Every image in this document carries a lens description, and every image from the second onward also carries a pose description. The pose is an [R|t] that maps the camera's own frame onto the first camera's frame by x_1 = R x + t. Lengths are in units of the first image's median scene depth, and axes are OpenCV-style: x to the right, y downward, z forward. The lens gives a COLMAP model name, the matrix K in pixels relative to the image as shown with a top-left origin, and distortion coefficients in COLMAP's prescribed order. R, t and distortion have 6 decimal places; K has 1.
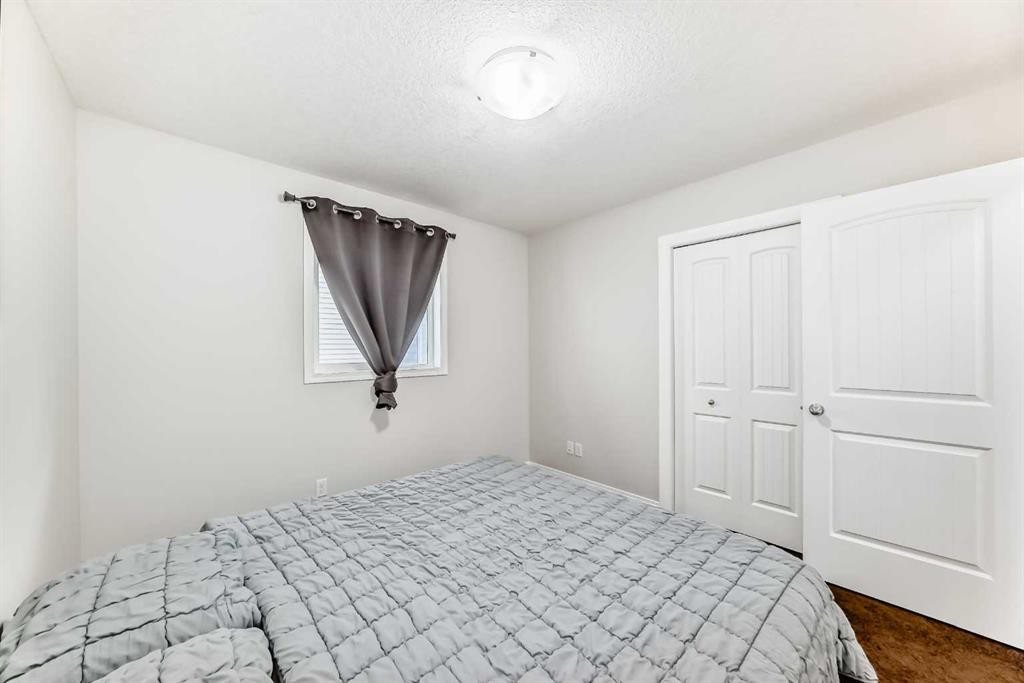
lens RADIAL K [[363.5, 0, 513.6], [0, 363.5, 344.4], [0, 0, 1]] dist [-0.000987, -0.000039]
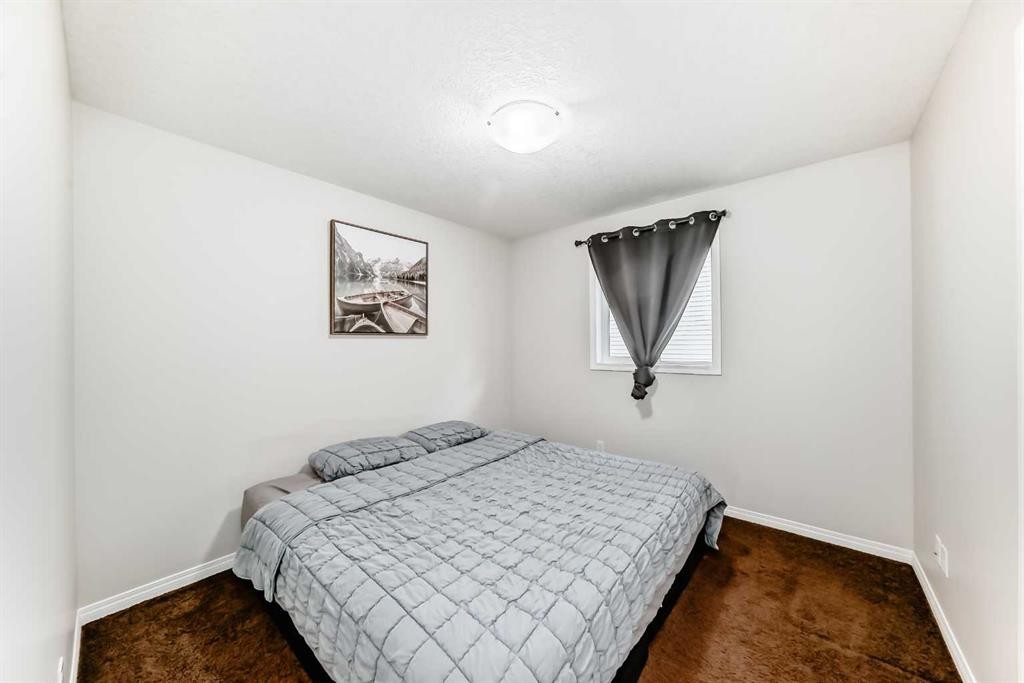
lens RADIAL K [[363.5, 0, 511.2], [0, 363.5, 342.7], [0, 0, 1]] dist [-0.000987, -0.000039]
pose [[0.136845, -0.000749, -0.990592, 0.685462], [0.014429, 0.999895, 0.001237, -0.003092], [0.990487, -0.014462, 0.136842, 0.436271]]
